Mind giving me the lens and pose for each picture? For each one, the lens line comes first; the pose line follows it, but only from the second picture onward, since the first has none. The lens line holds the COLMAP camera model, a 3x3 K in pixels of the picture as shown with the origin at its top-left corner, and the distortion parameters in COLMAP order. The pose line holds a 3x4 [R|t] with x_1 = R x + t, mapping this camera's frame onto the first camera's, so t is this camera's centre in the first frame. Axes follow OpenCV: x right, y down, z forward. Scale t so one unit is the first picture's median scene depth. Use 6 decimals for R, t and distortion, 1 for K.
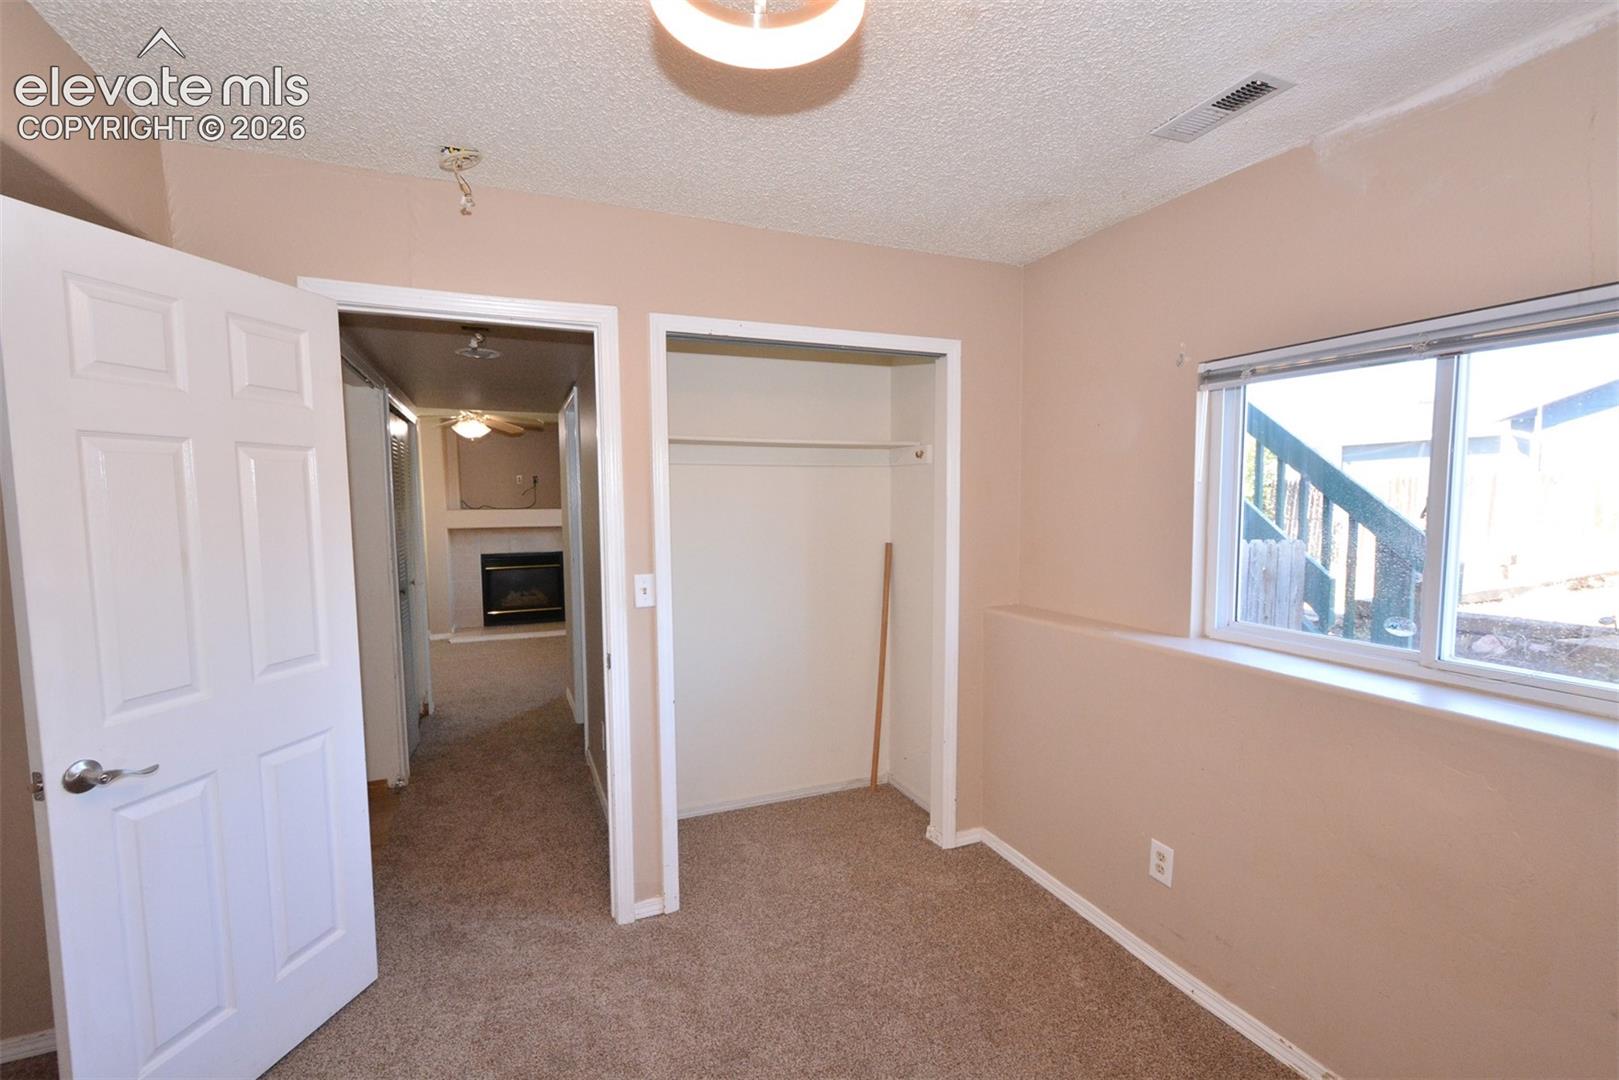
lens RADIAL K [[709.1, 0, 802.3], [0, 709.1, 555.9], [0, 0, 1]] dist [0.008604, -0.008598]
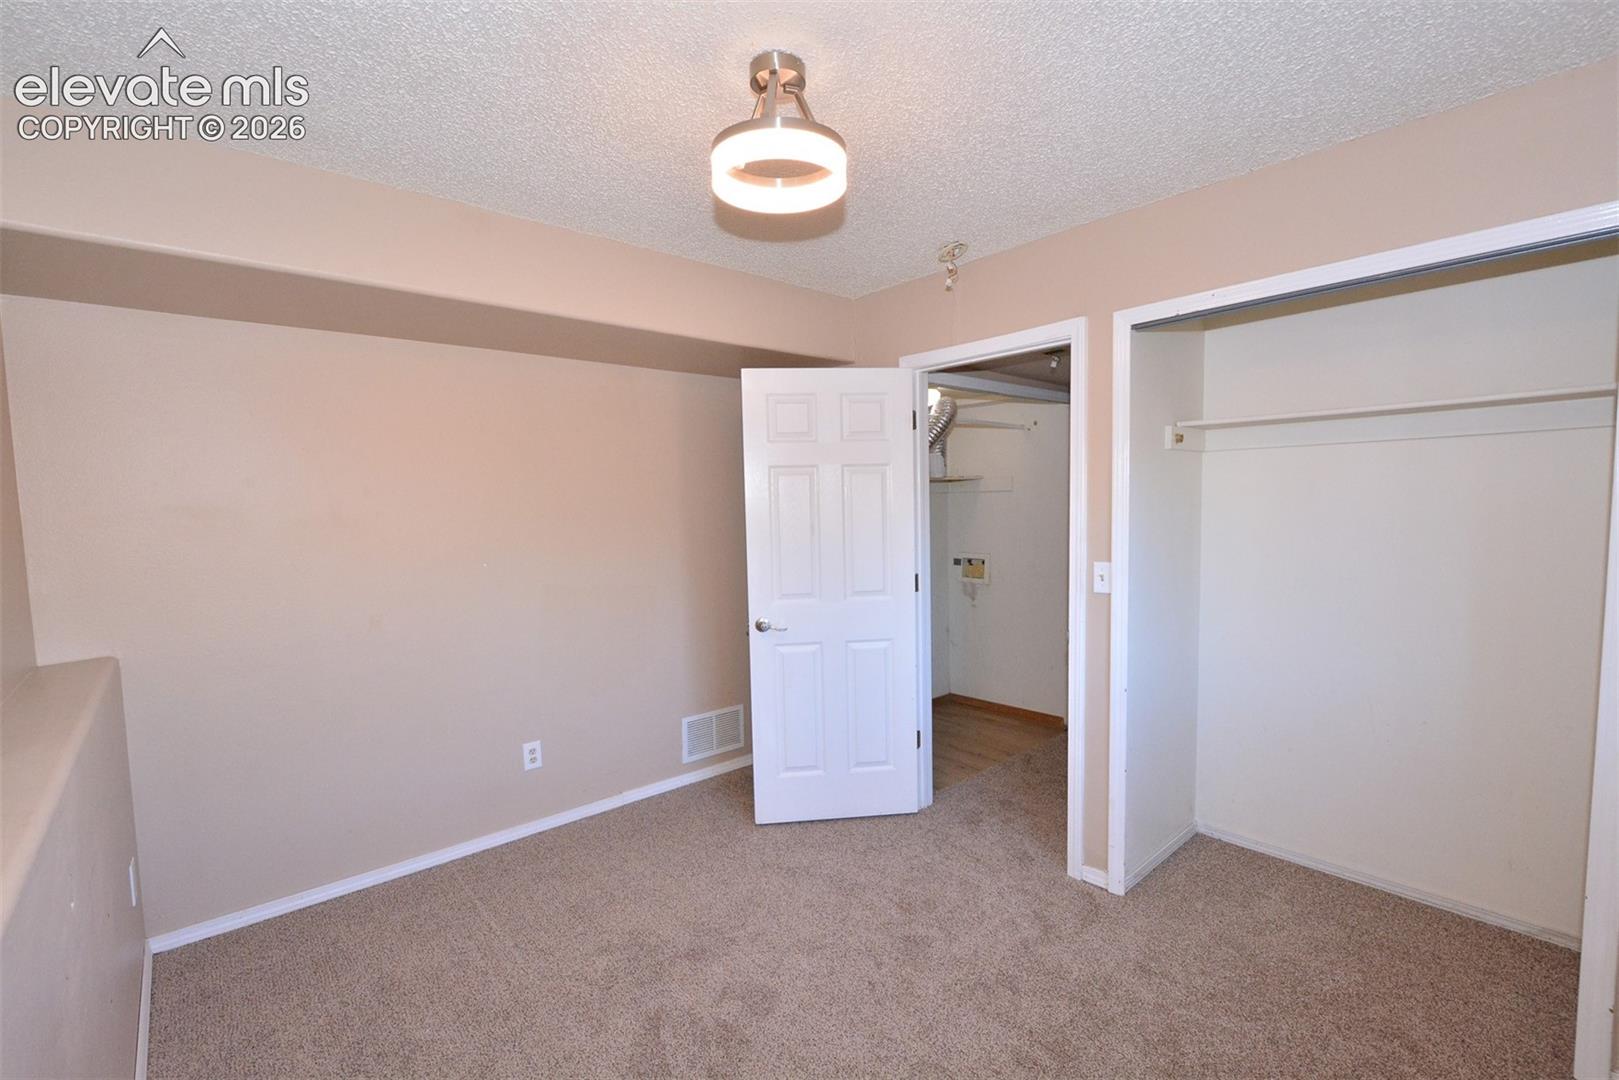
lens RADIAL K [[709.1, 0, 802.3], [0, 709.1, 555.9], [0, 0, 1]] dist [0.008604, -0.008598]
pose [[0.322088, 0.071766, -0.943986, 0.633396], [-0.056271, 0.996811, 0.056582, -0.018186], [0.945036, 0.034894, 0.325099, 0.232844]]
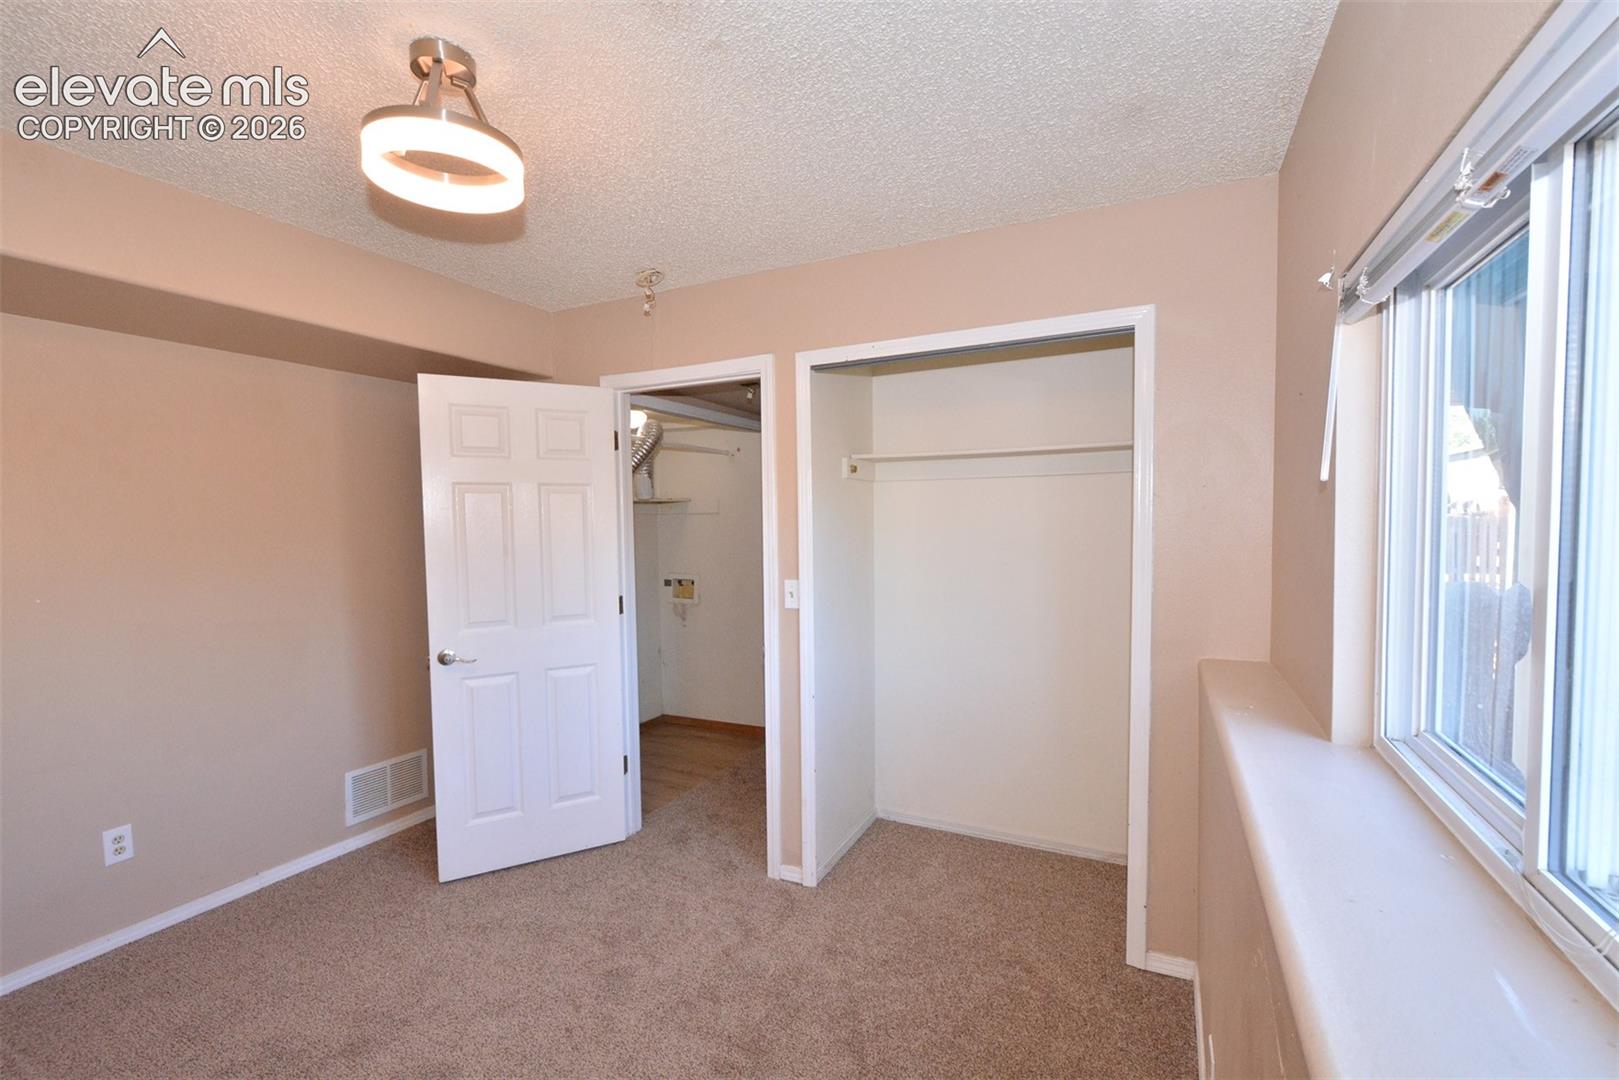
lens RADIAL K [[709.1, 0, 802.3], [0, 709.1, 555.9], [0, 0, 1]] dist [0.008604, -0.008598]
pose [[0.655867, 0.038379, -0.753900, 0.655600], [-0.052712, 0.998597, 0.004978, -0.019563], [0.753034, 0.036475, 0.656970, 0.256603]]
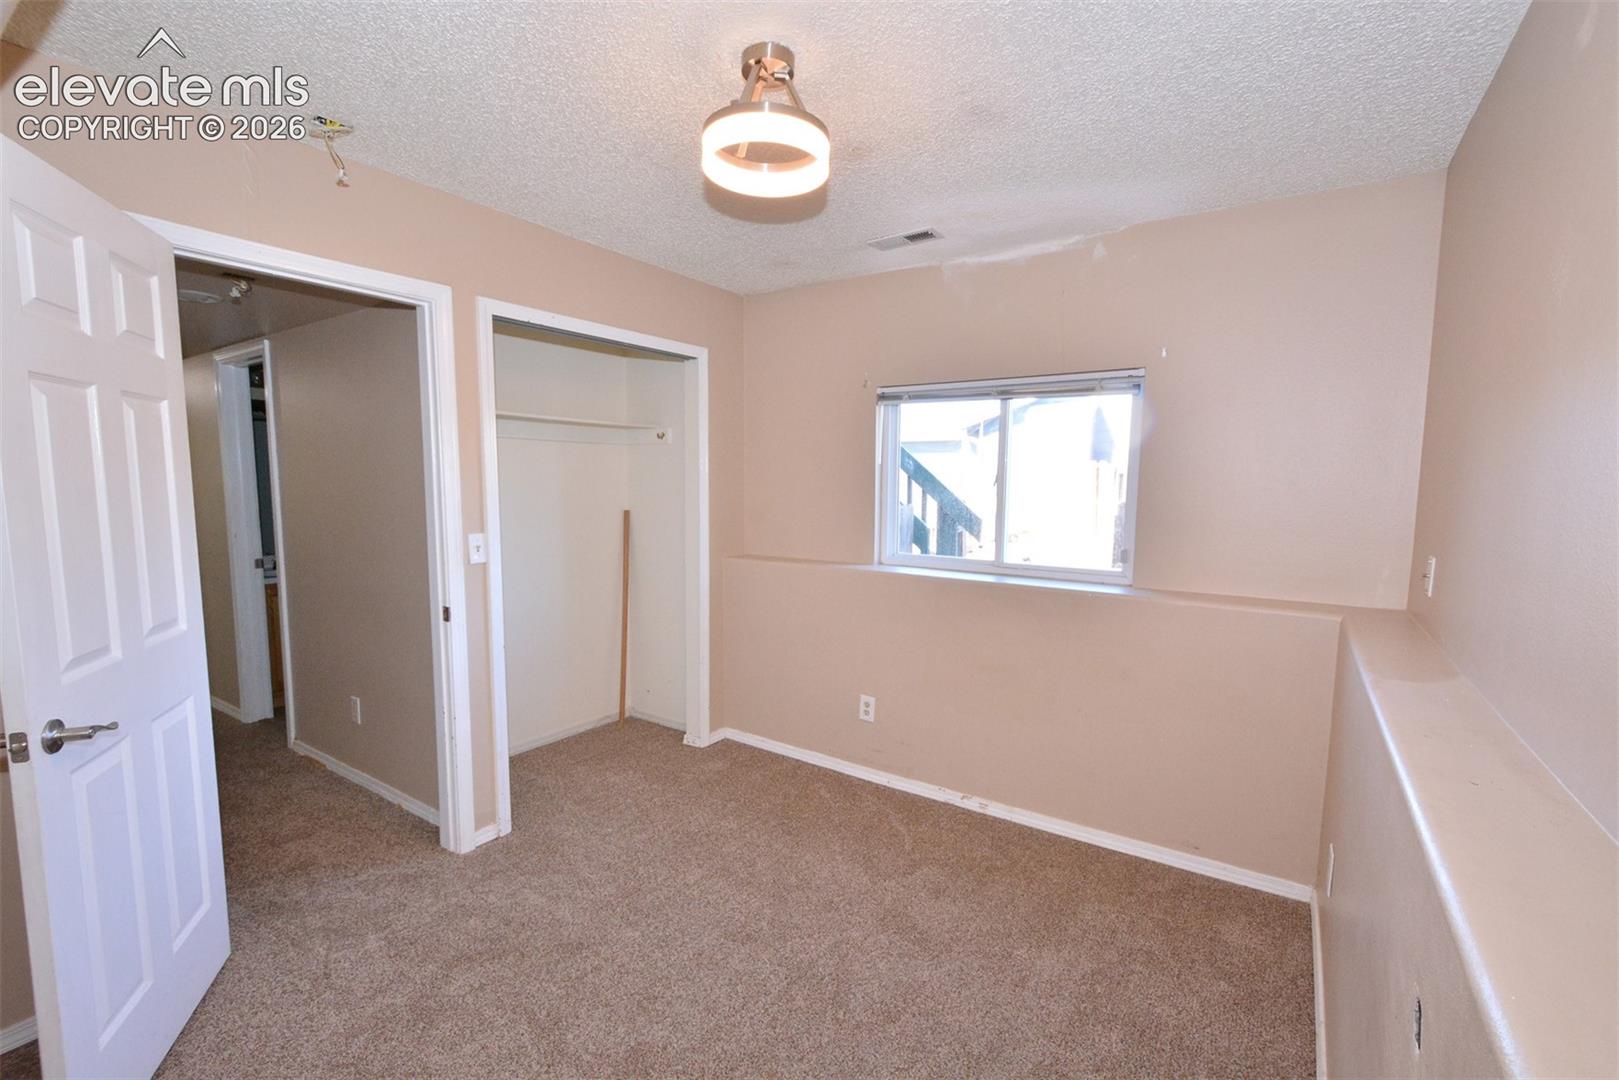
lens RADIAL K [[709.1, 0, 802.3], [0, 709.1, 555.9], [0, 0, 1]] dist [0.008604, -0.008598]
pose [[0.840711, -0.041186, 0.539915, -0.396253], [0.027482, 0.999064, 0.033420, 0.037652], [-0.540786, -0.013259, 0.841056, -0.203654]]
